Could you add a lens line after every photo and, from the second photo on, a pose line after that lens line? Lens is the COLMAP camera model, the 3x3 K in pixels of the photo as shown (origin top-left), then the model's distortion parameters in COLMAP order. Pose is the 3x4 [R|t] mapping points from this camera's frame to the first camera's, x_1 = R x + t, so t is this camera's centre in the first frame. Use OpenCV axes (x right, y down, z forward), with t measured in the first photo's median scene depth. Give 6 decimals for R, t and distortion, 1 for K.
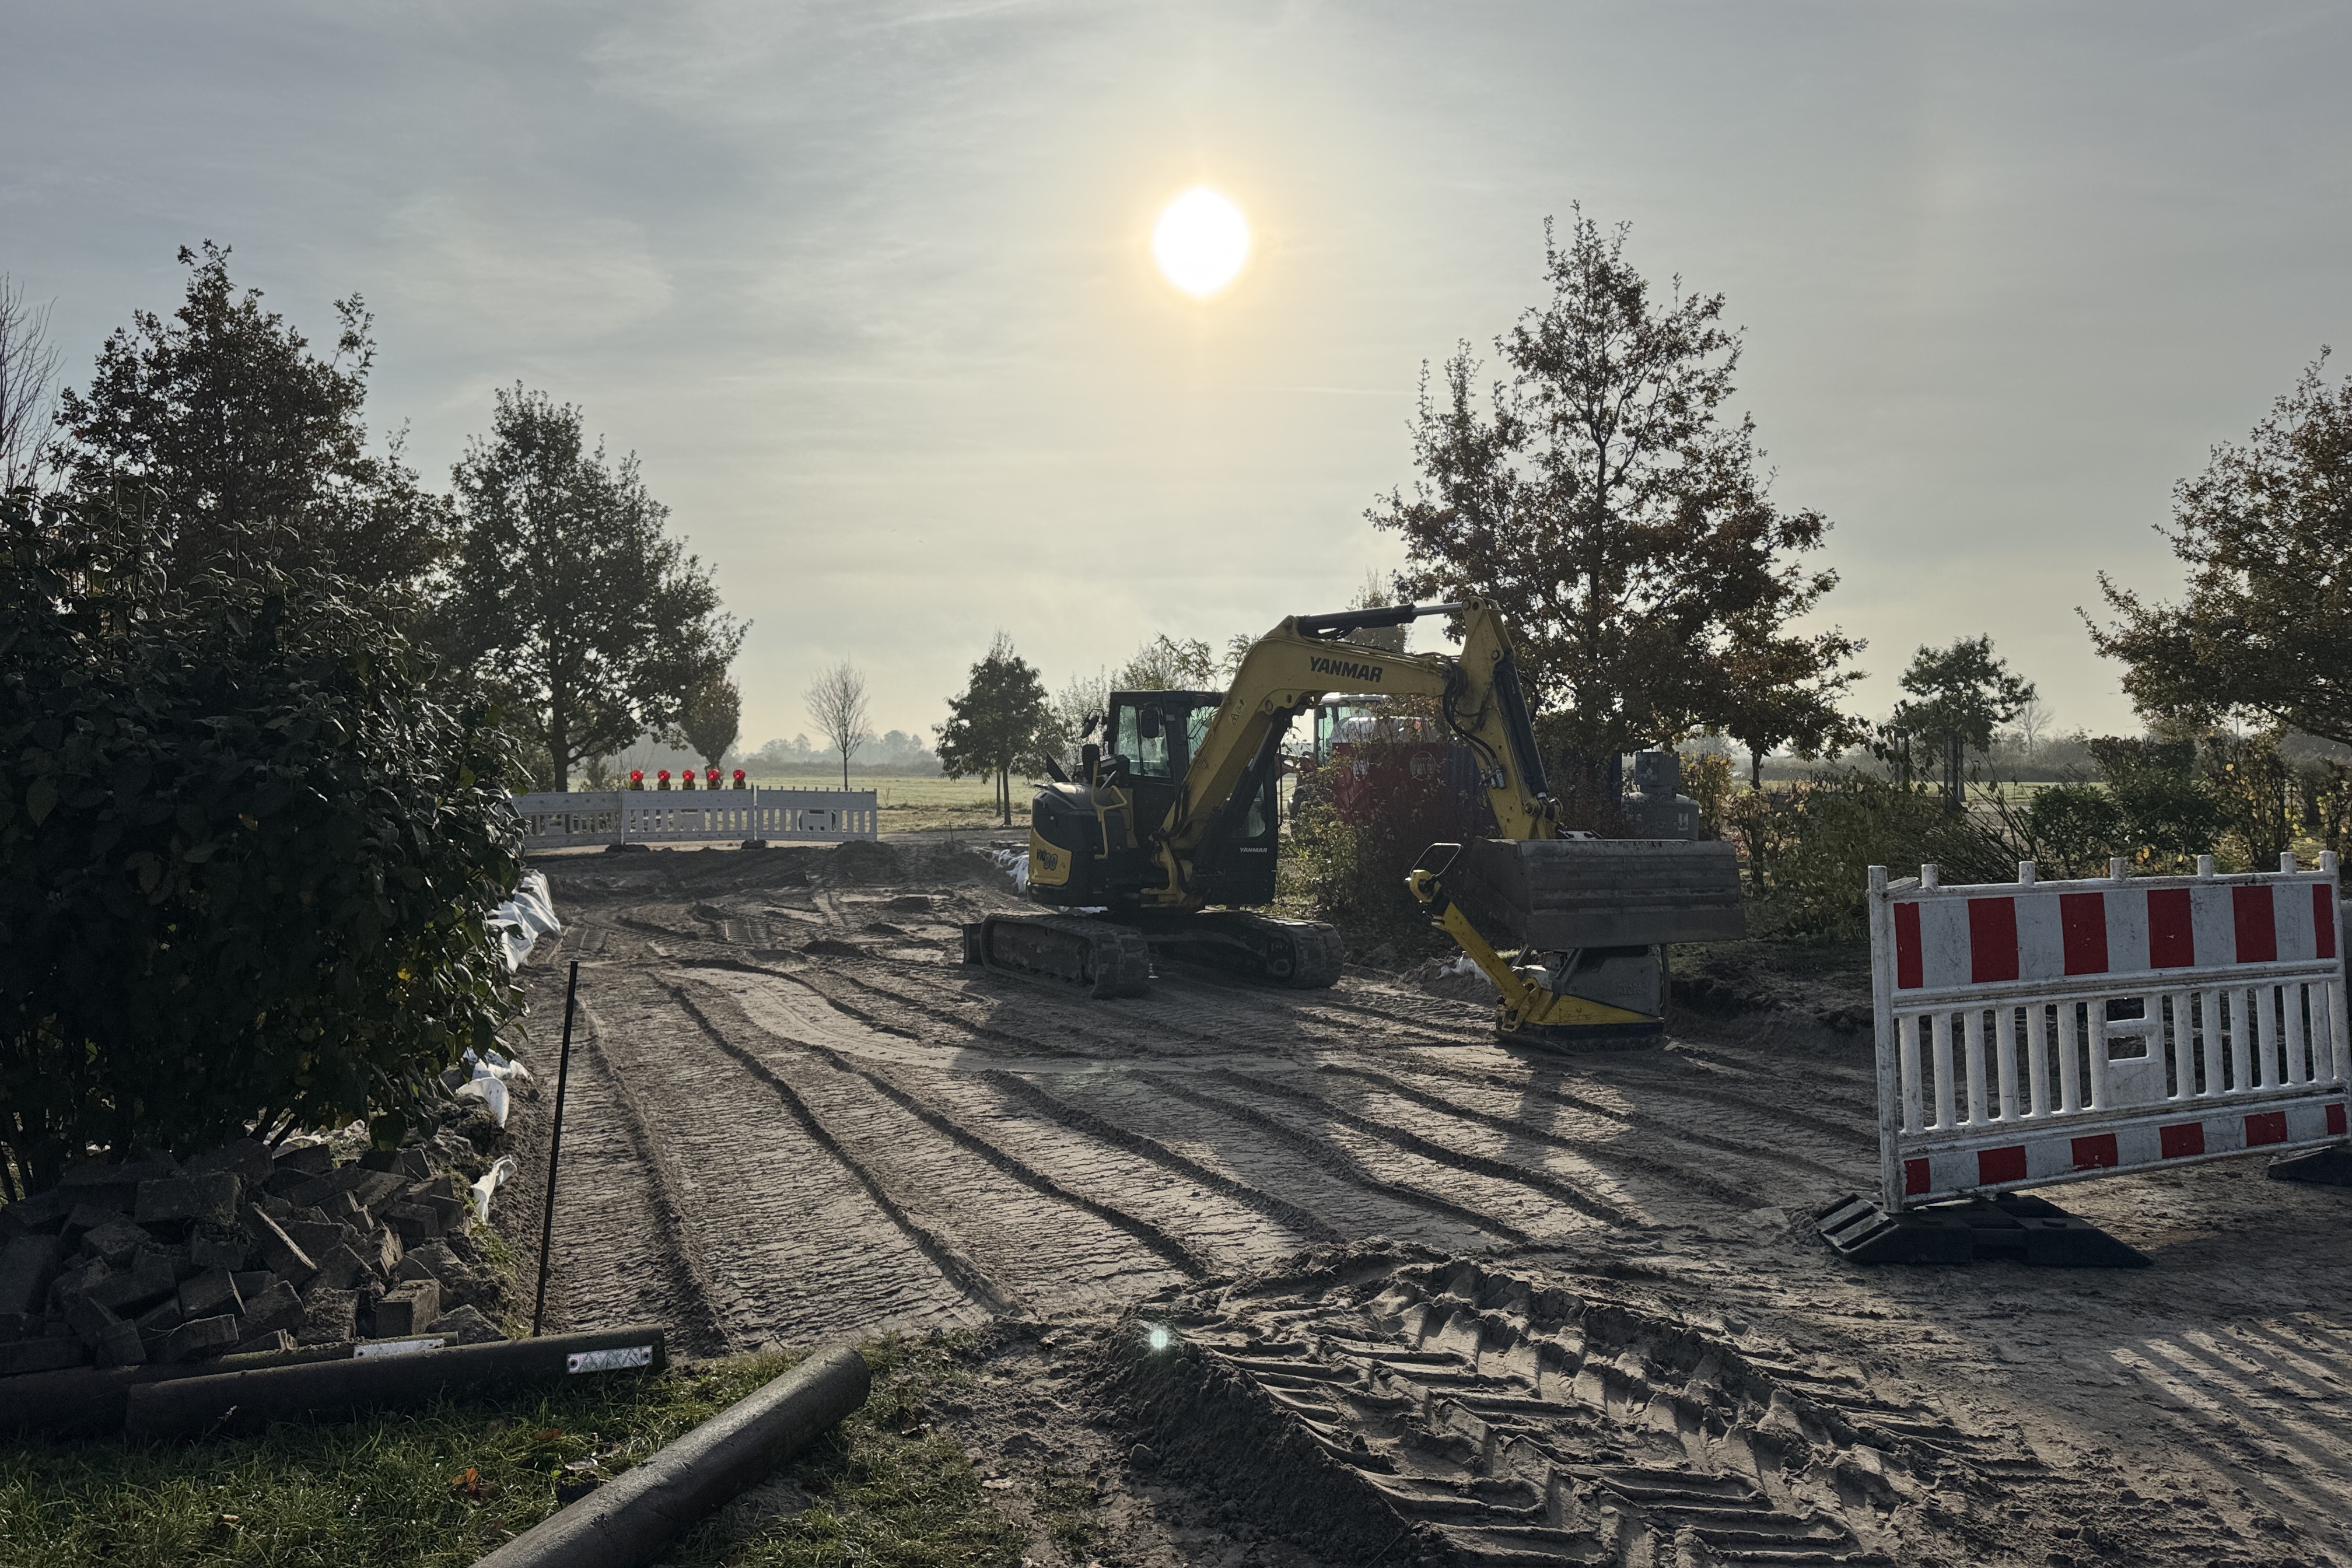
lens RADIAL K [[1607.4, 0, 1176.0], [0, 1607.4, 784.0], [0, 0, 1]] dist [0.162745, -0.187460]
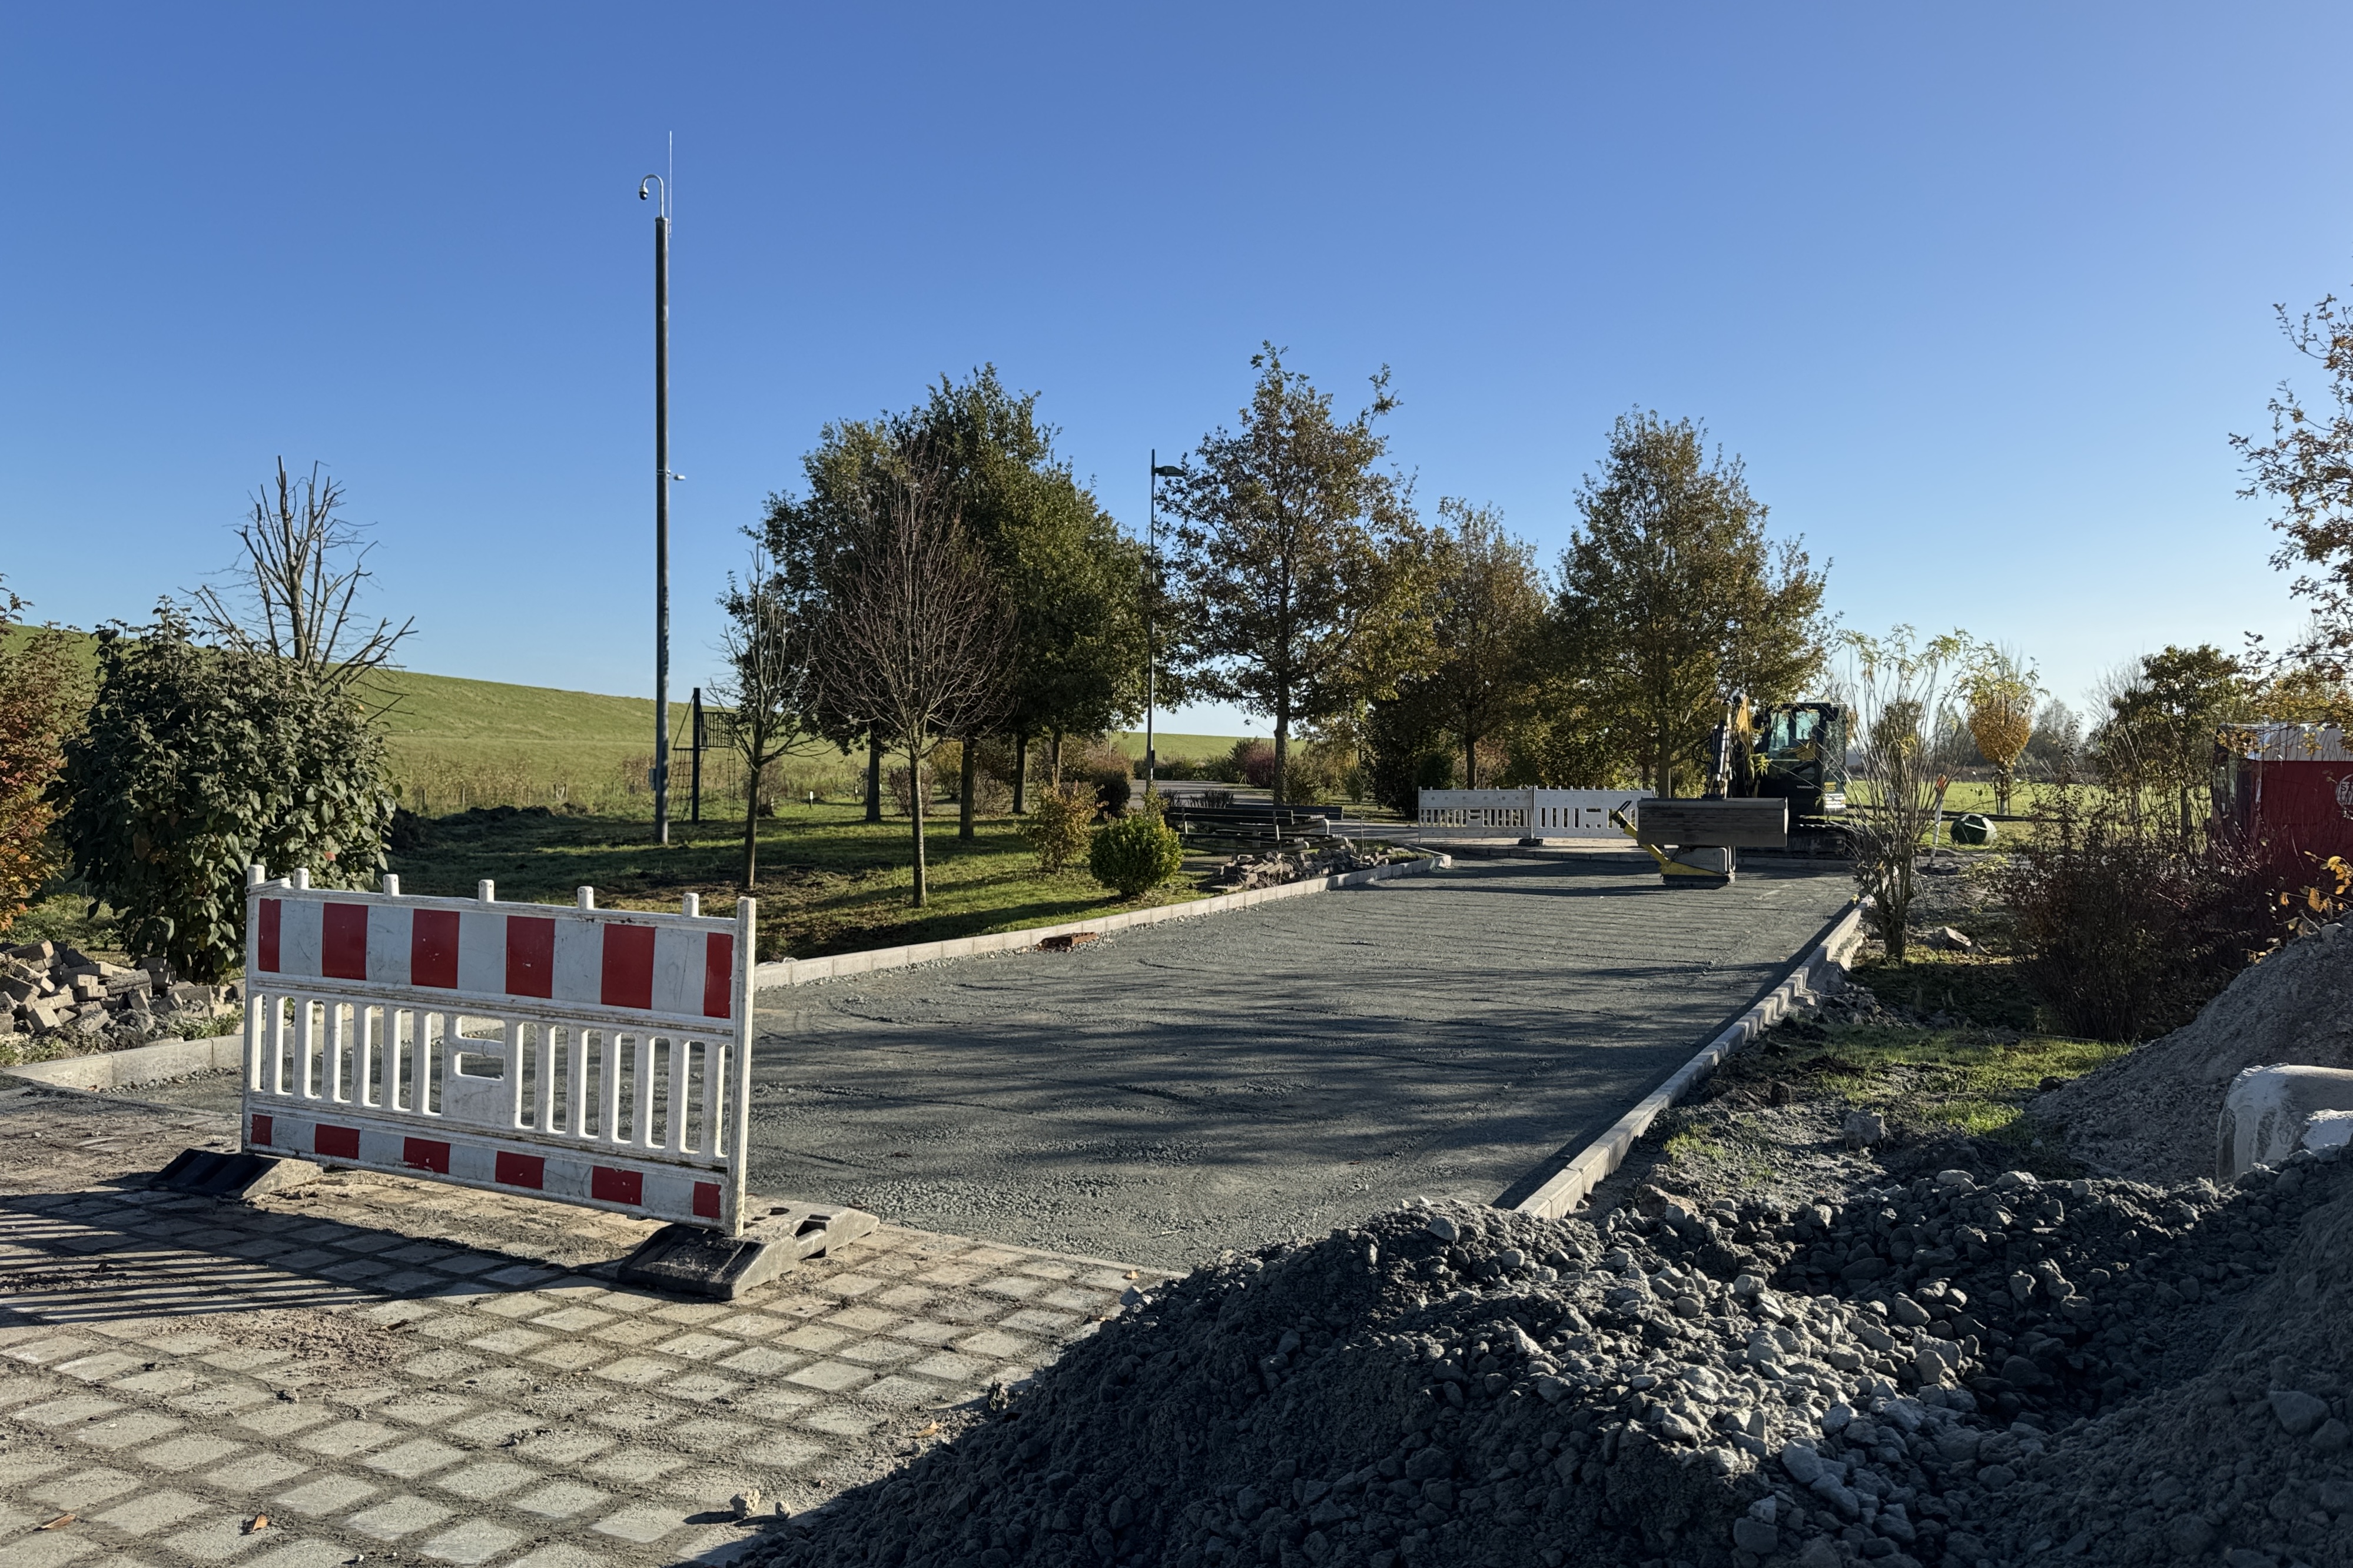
lens RADIAL K [[1607.9, 0, 1176.5], [0, 1607.9, 784.0], [0, 0, 1]] dist [0.162745, -0.187460]
pose [[0.657308, 0.038378, -0.752644, 0.328820], [-0.037374, 0.999134, 0.018307, -0.010454], [0.752694, 0.016096, 0.658173, 0.131831]]
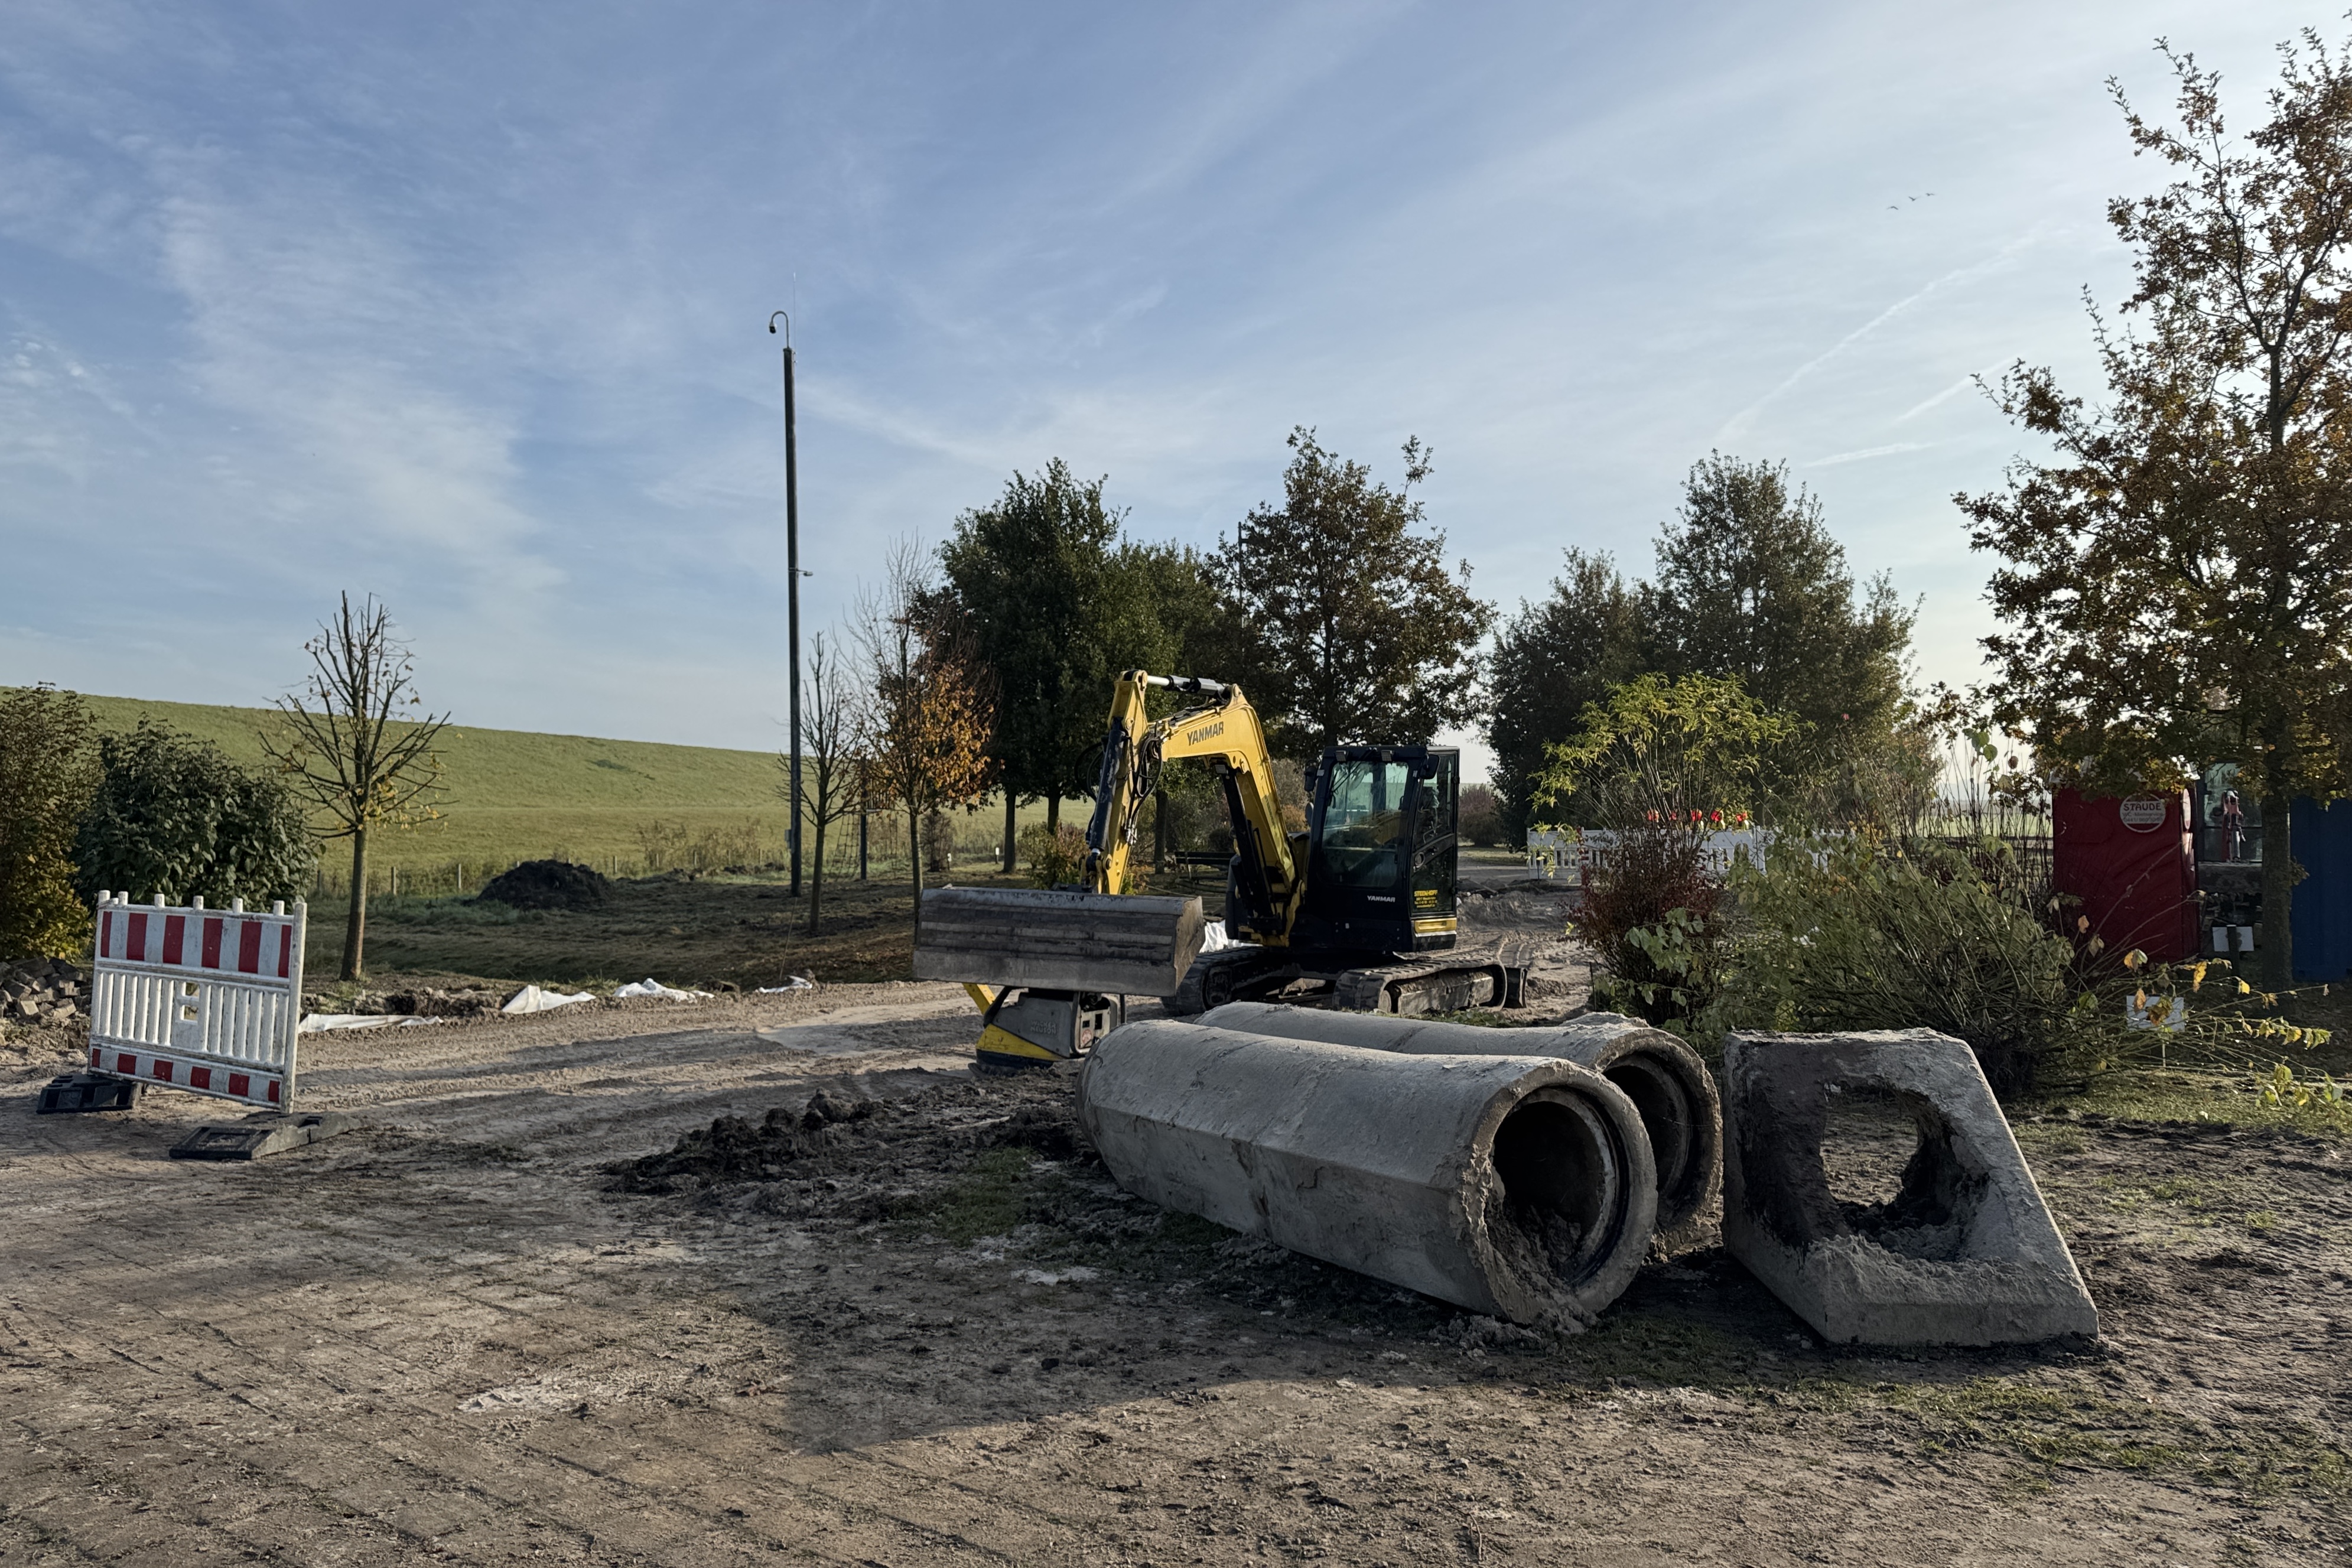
lens RADIAL K [[1607.4, 0, 1176.0], [0, 1607.4, 784.0], [0, 0, 1]] dist [0.162745, -0.187460]
pose [[0.527021, -0.003343, -0.849846, 0.518434], [-0.011029, 0.999881, -0.010772, -0.012062], [0.849781, 0.015050, 0.526921, 0.202963]]
